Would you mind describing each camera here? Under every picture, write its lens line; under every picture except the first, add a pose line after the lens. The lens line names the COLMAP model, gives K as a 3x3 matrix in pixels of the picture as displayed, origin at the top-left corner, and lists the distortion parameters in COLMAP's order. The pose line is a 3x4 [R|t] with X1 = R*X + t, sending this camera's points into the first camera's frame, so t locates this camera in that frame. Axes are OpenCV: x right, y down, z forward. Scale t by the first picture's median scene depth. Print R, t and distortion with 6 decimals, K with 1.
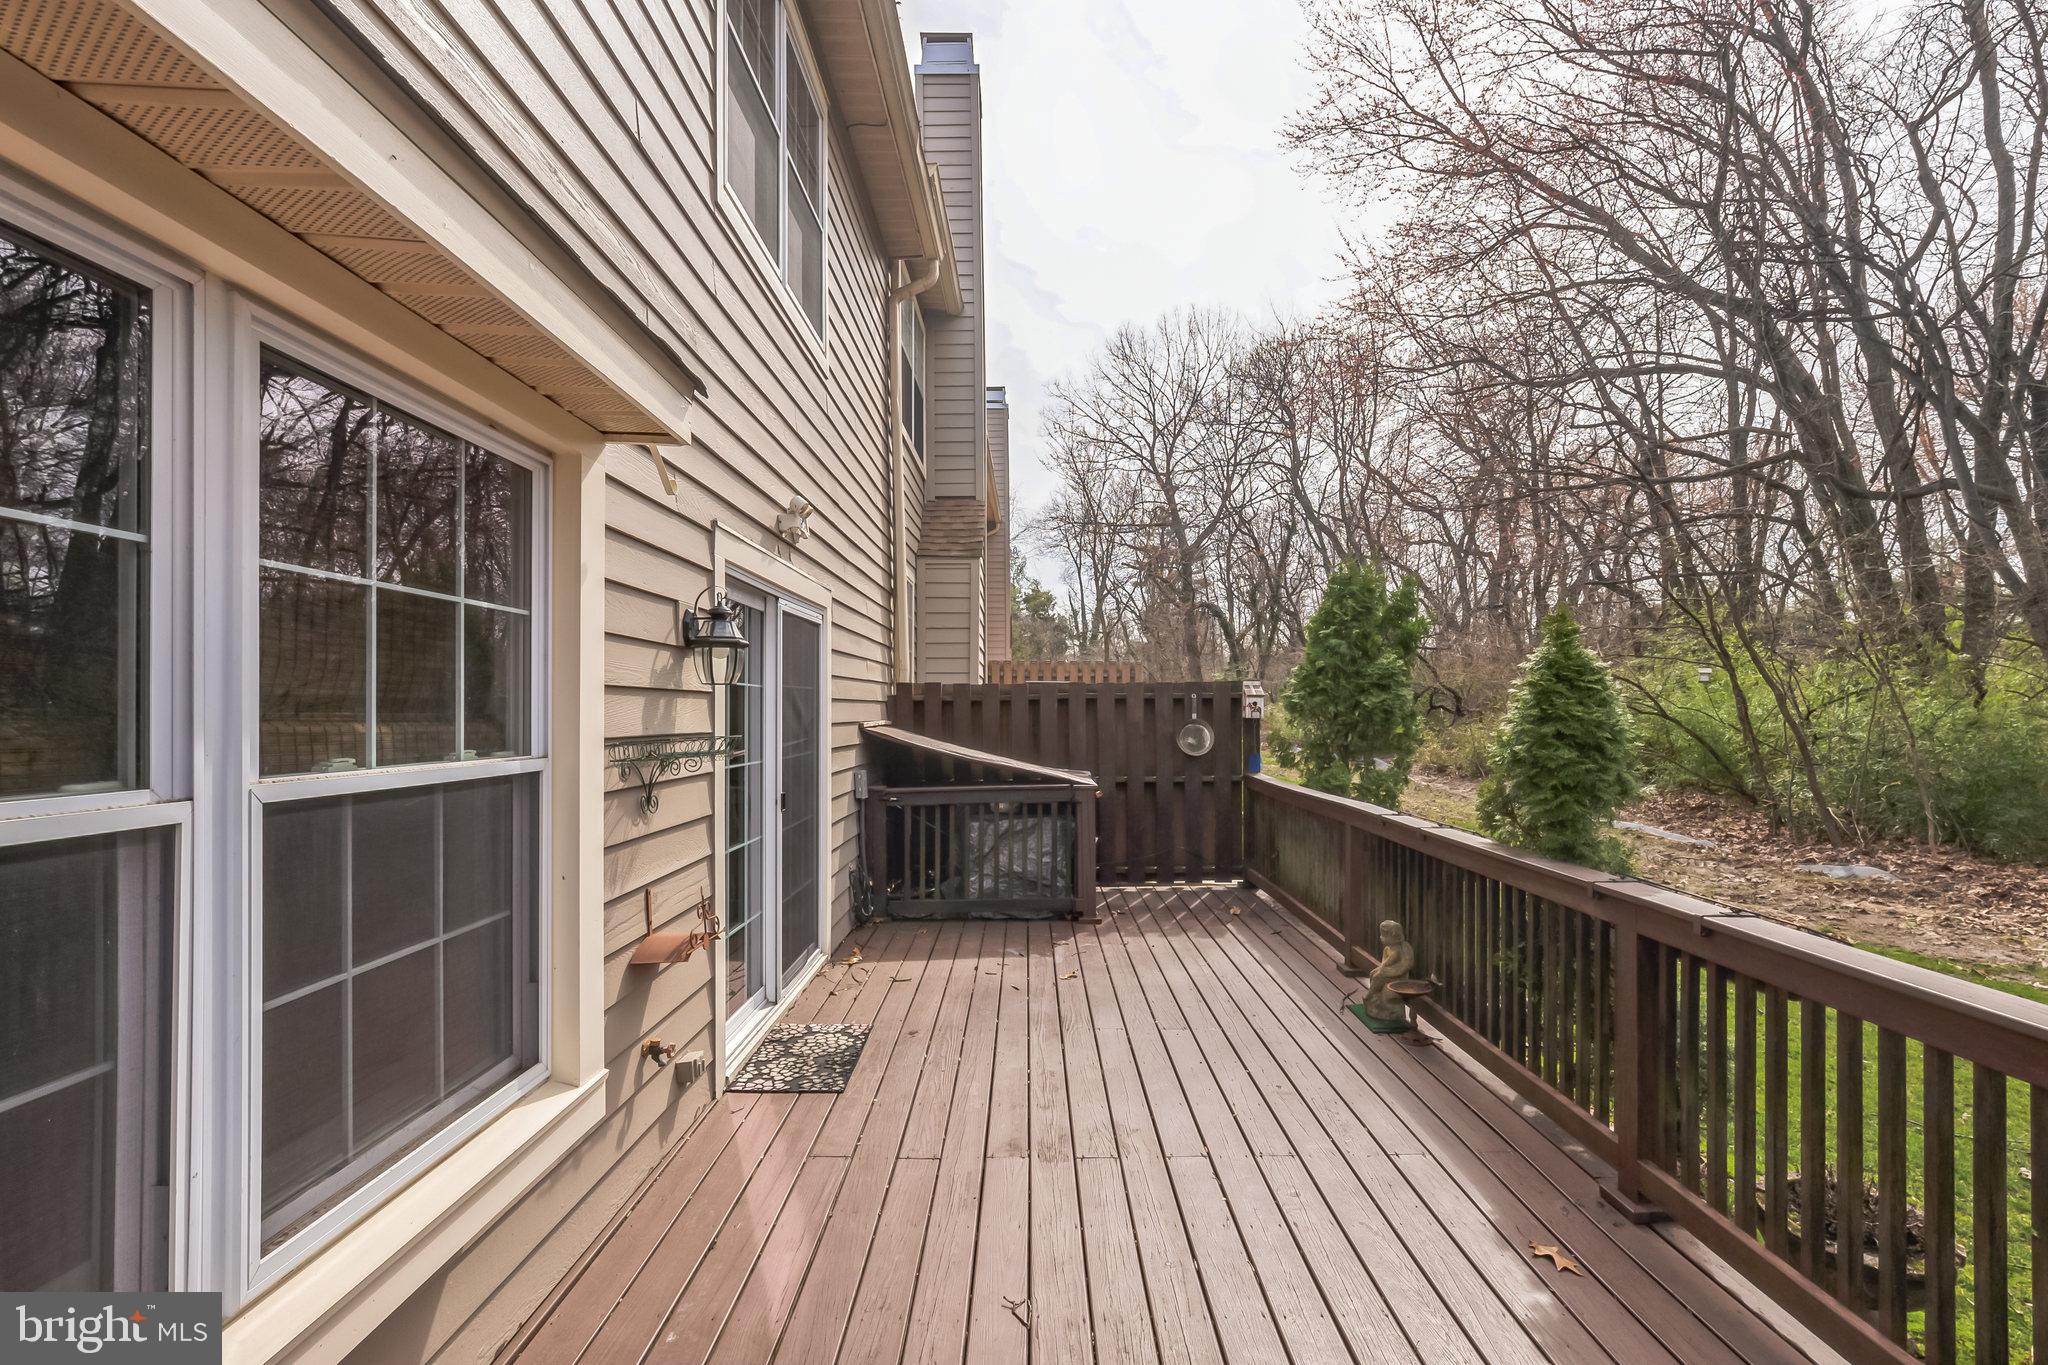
lens RADIAL K [[912.2, 0, 1027.8], [0, 912.2, 700.5], [0, 0, 1]] dist [-0.002629, -0.000271]
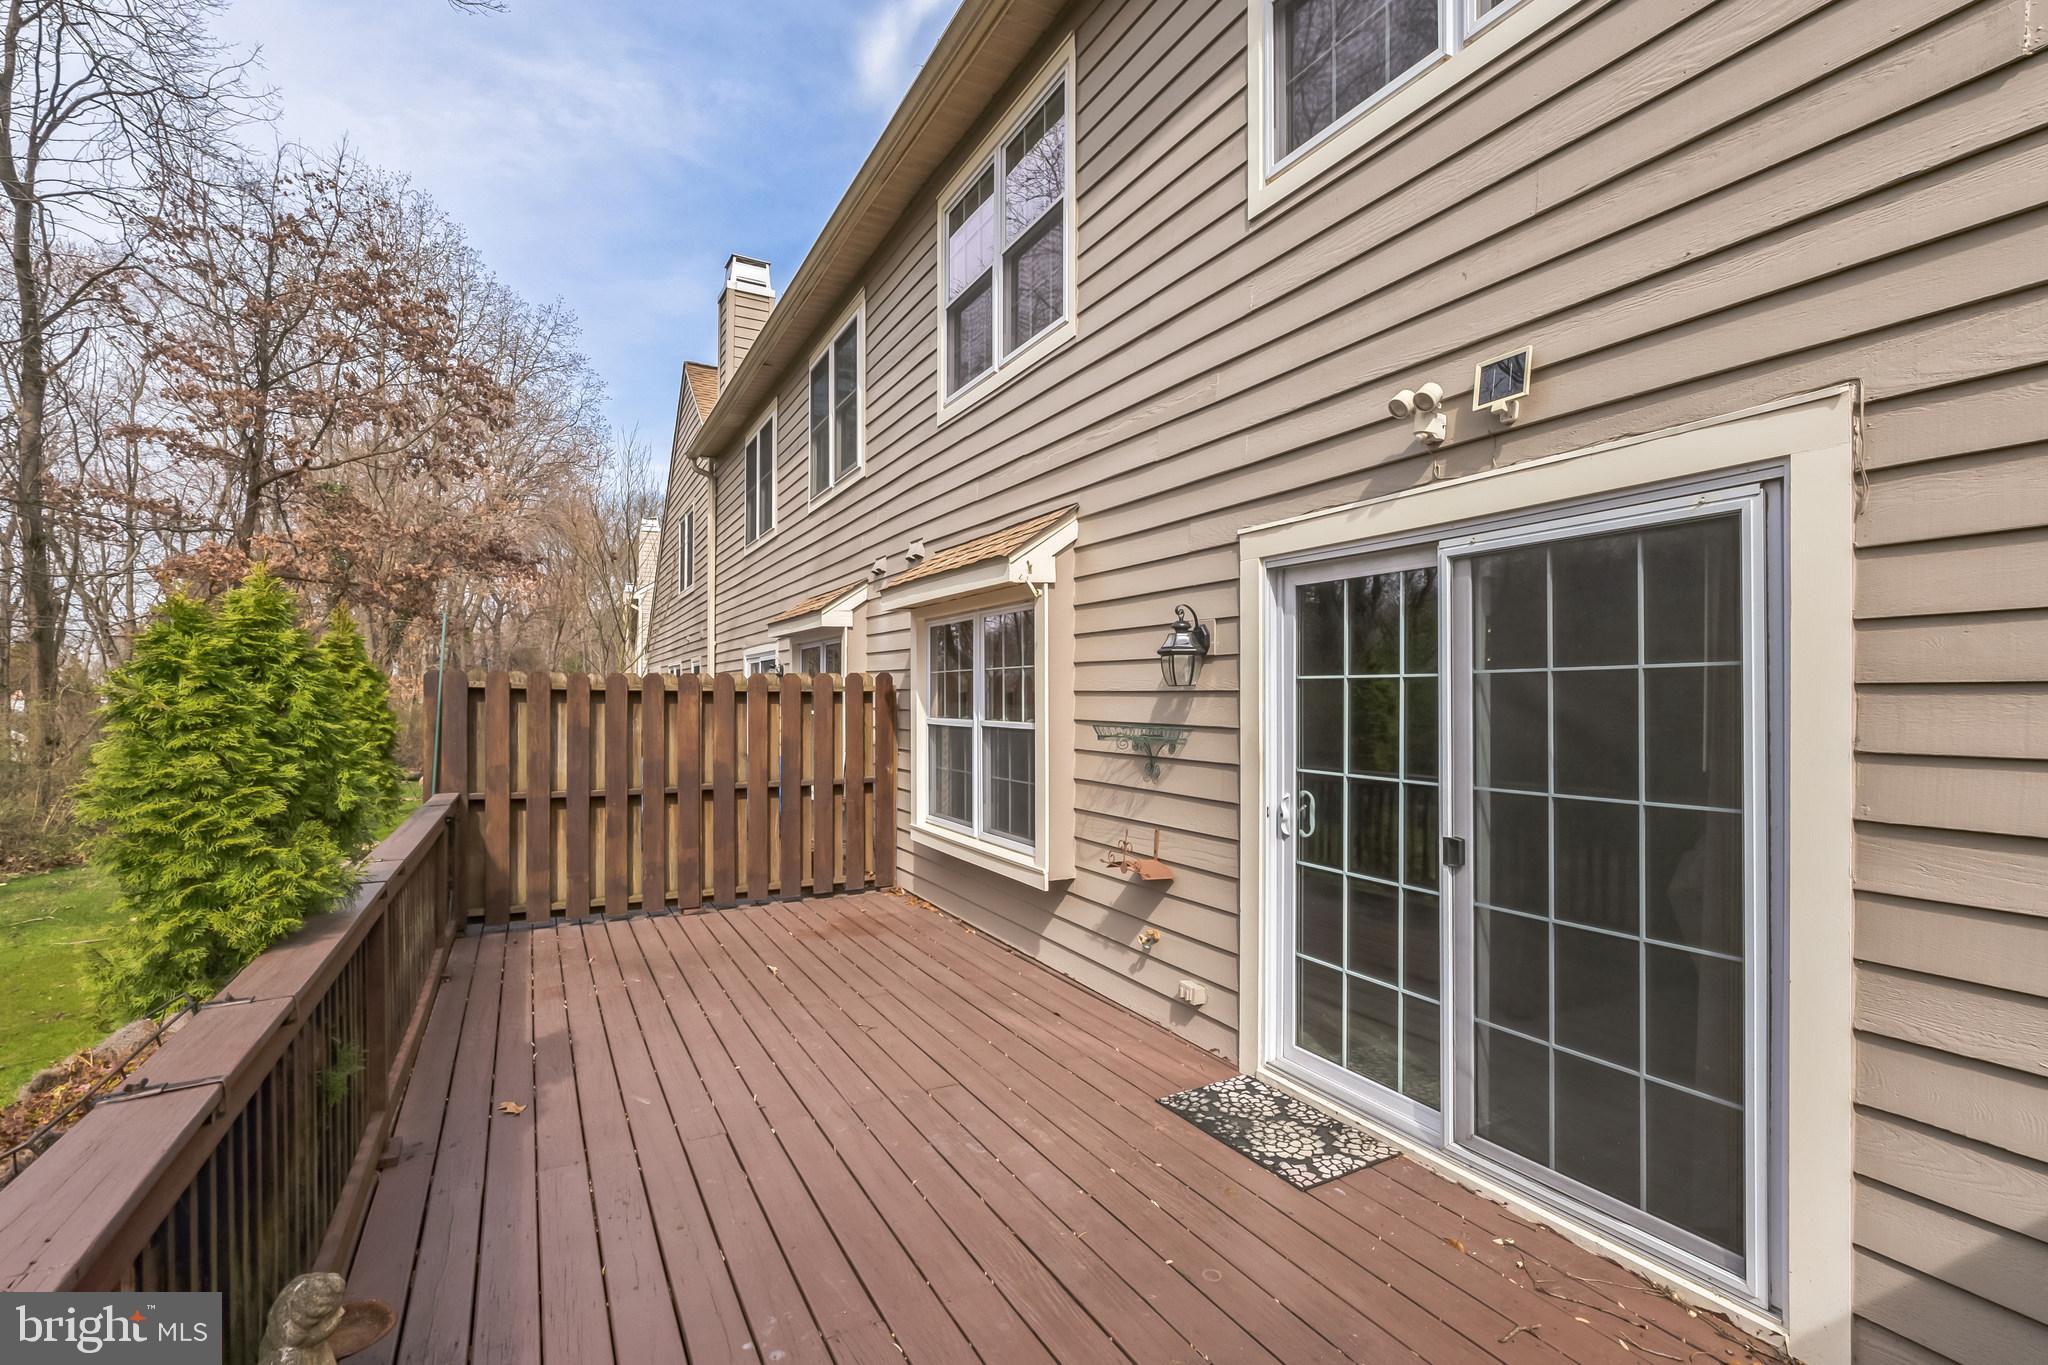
lens RADIAL K [[912.2, 0, 1027.8], [0, 912.2, 700.5], [0, 0, 1]] dist [-0.002629, -0.000271]
pose [[-0.875312, 0.007383, -0.483502, 0.353930], [0.010912, 0.999930, -0.004484, 0.004083], [0.483435, -0.009201, -0.875332, 1.649181]]
